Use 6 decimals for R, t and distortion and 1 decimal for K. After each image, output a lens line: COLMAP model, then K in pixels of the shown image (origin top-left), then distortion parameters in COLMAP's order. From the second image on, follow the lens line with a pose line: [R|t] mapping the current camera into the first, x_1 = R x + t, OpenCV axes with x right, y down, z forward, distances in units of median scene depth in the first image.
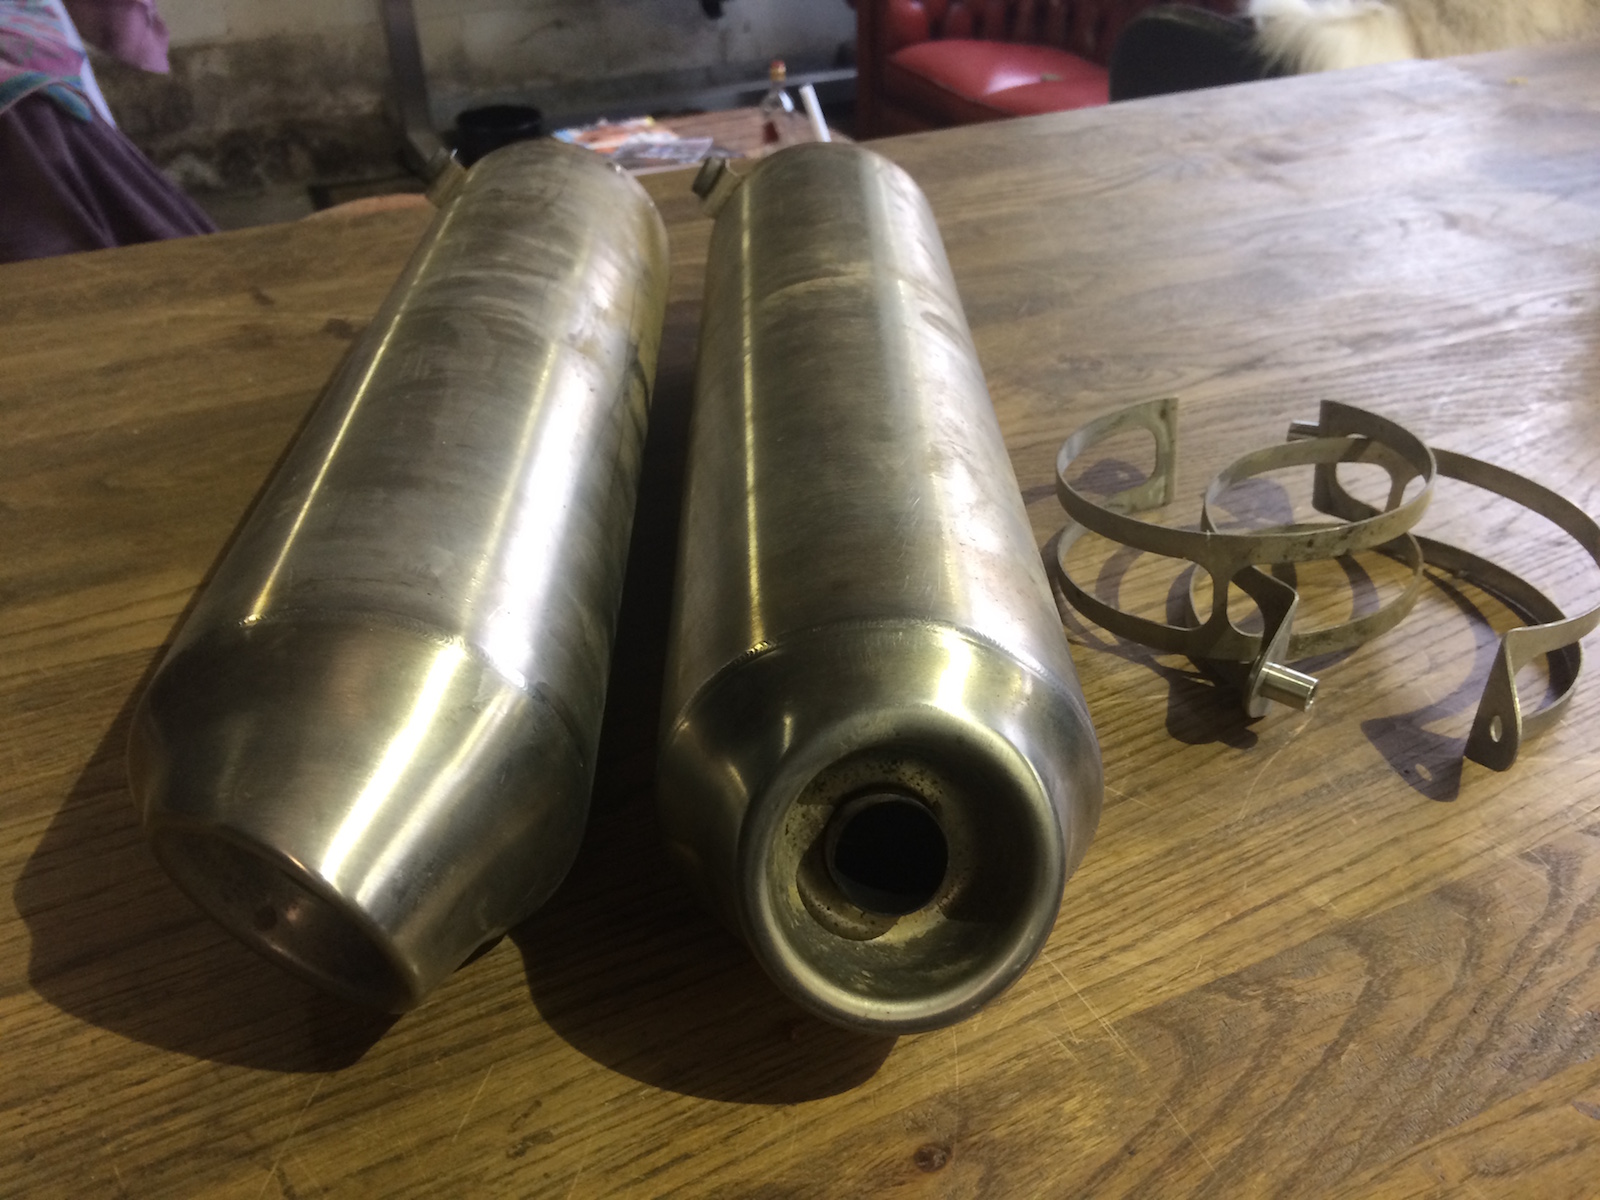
lens RADIAL K [[1346.6, 0, 796.8], [0, 1346.6, 600.2], [0, 0, 1]] dist [0.096336, -0.152095]
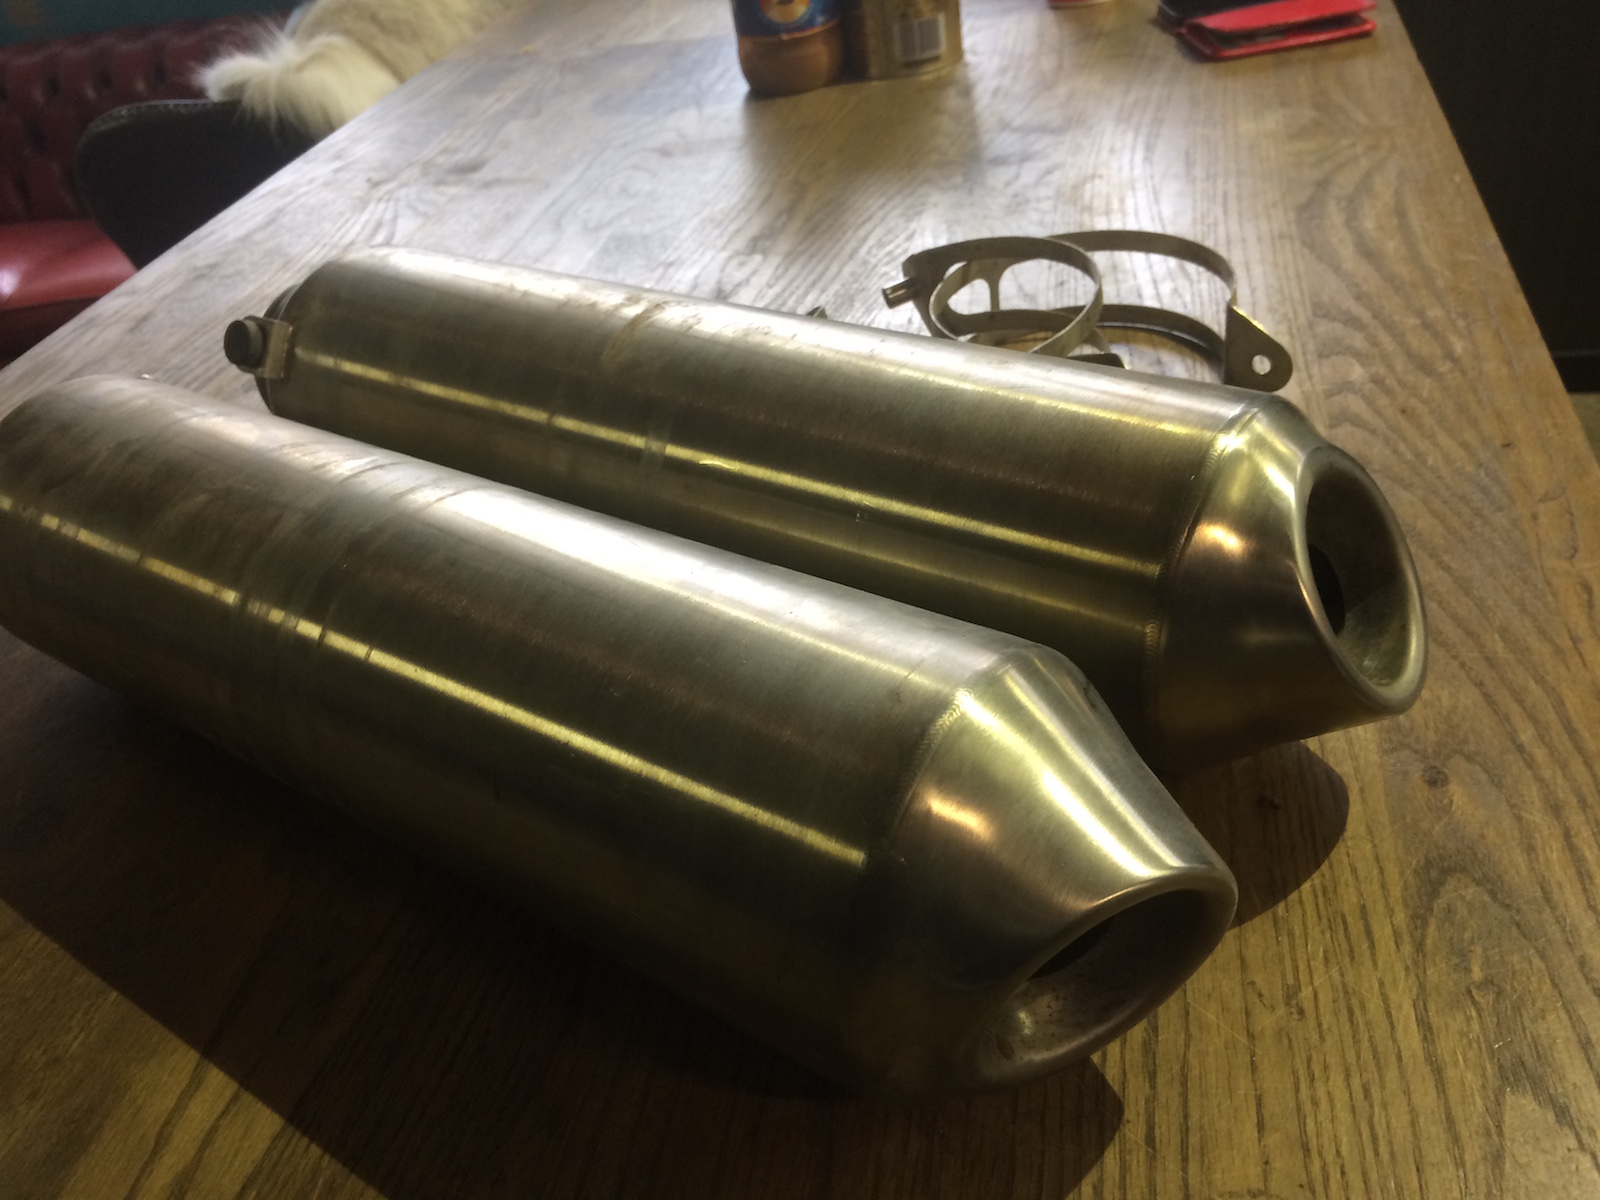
lens RADIAL K [[1346.6, 0, 796.8], [0, 1346.6, 600.2], [0, 0, 1]] dist [0.096336, -0.152095]
pose [[0.605615, -0.530382, 0.593234, -0.131743], [0.554643, 0.815916, 0.163254, -0.036484], [-0.570616, 0.230164, 0.788303, 0.044936]]
